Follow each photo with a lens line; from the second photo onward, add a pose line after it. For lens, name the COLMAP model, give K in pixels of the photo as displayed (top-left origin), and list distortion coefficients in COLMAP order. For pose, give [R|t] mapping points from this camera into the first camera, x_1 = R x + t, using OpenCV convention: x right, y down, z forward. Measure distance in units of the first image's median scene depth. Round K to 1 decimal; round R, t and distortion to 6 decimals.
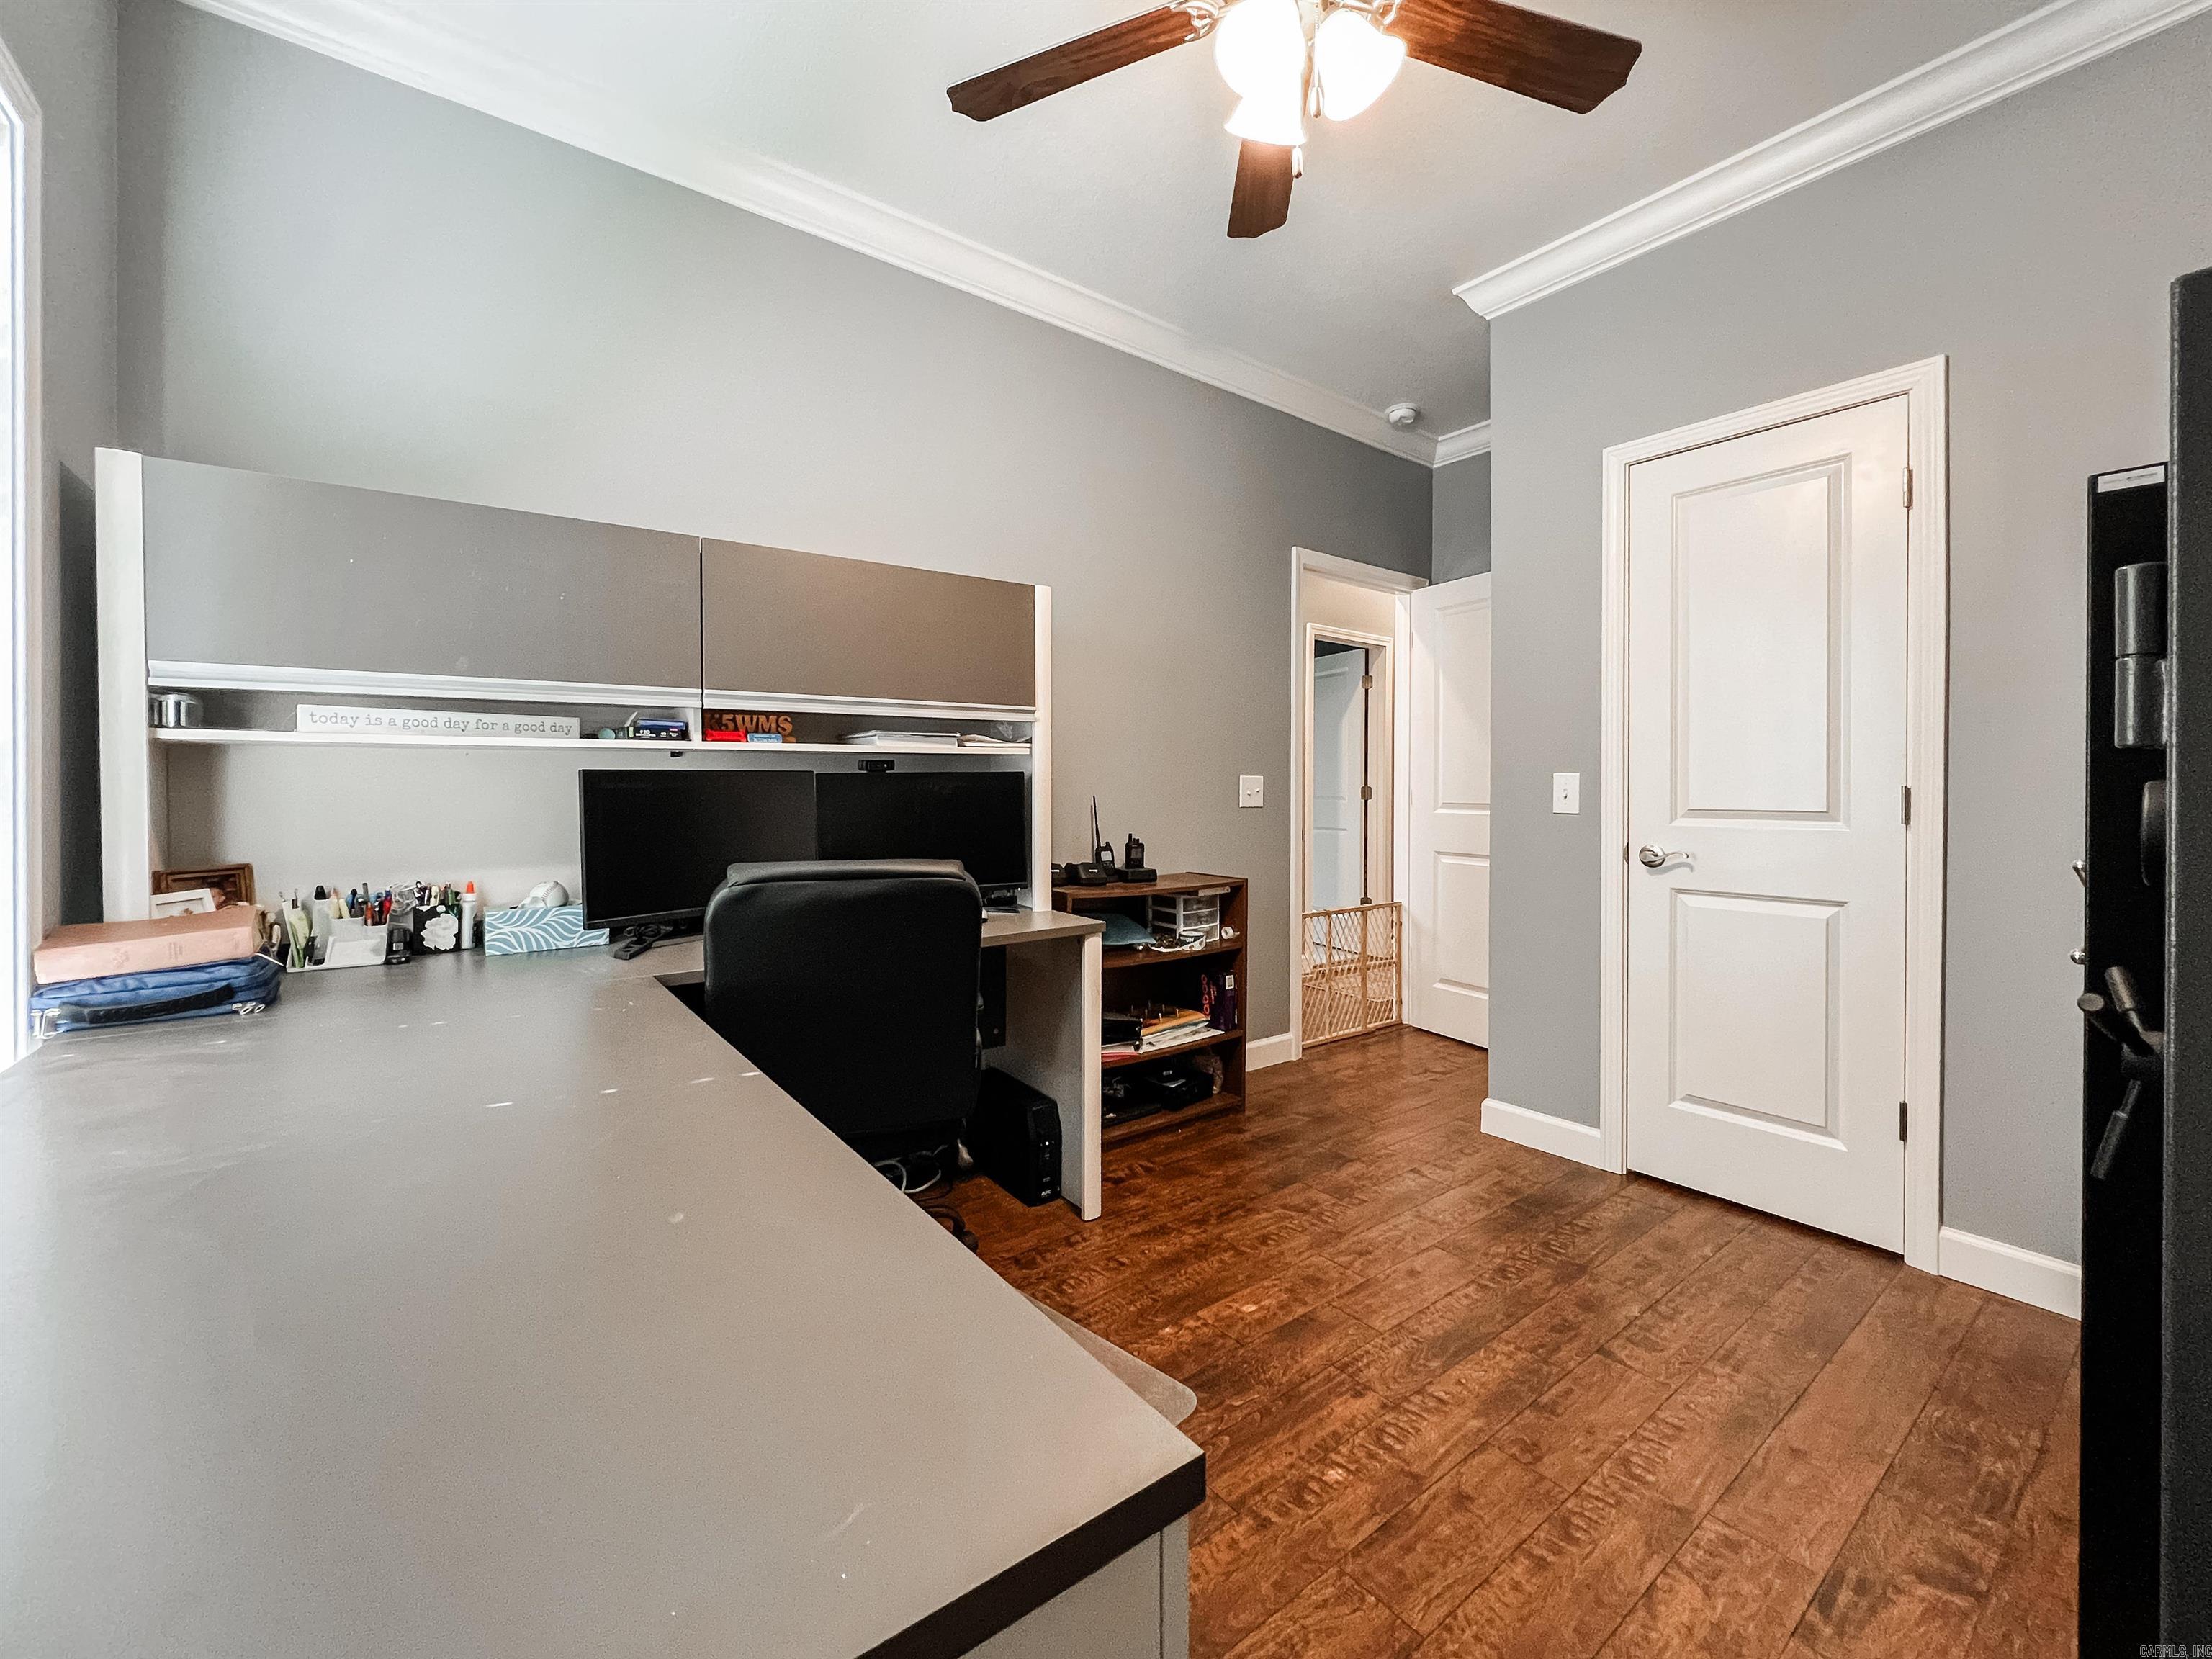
lens RADIAL K [[900.7, 0, 1127.7], [0, 900.7, 789.0], [0, 0, 1]] dist [-0.000556, 0.000081]
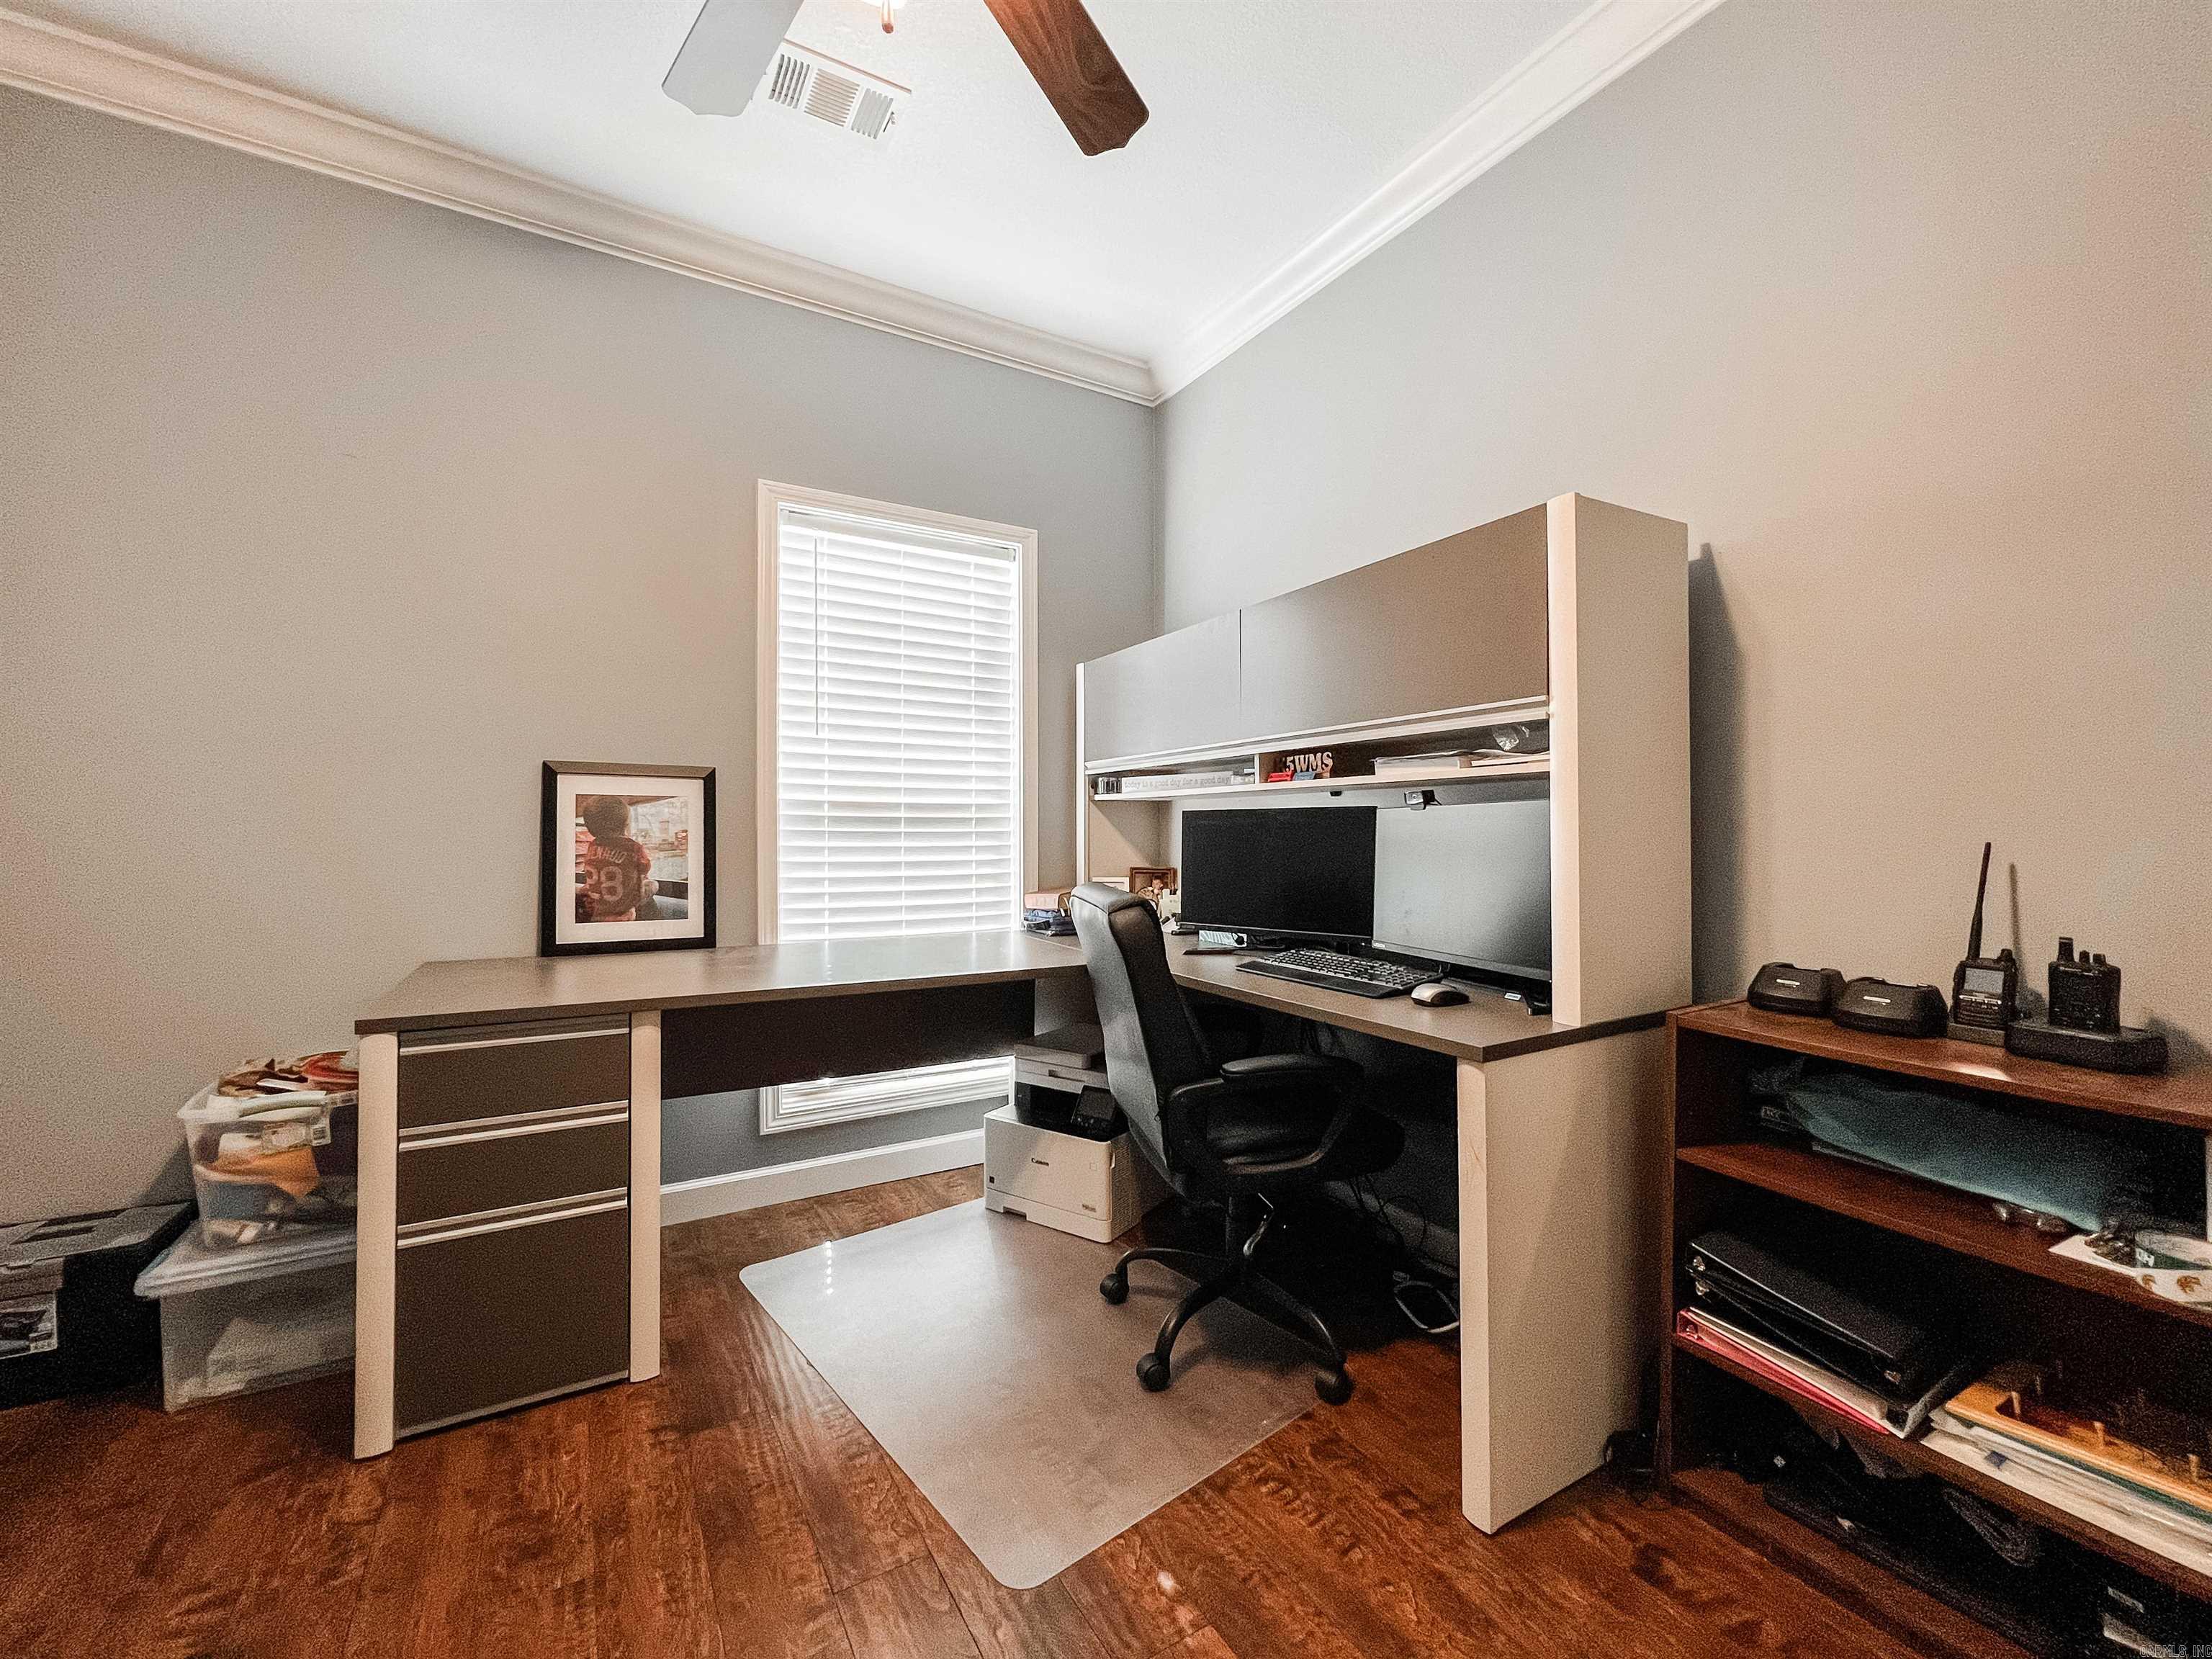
lens RADIAL K [[911.0, 0, 1111.8], [0, 911.0, 825.2], [0, 0, 1]] dist [-0.002462, 0.000672]
pose [[-0.127352, -0.003235, -0.991852, 0.727130], [-0.005590, 0.999981, -0.002544, 0.004723], [0.991842, 0.005220, -0.127367, 0.992339]]
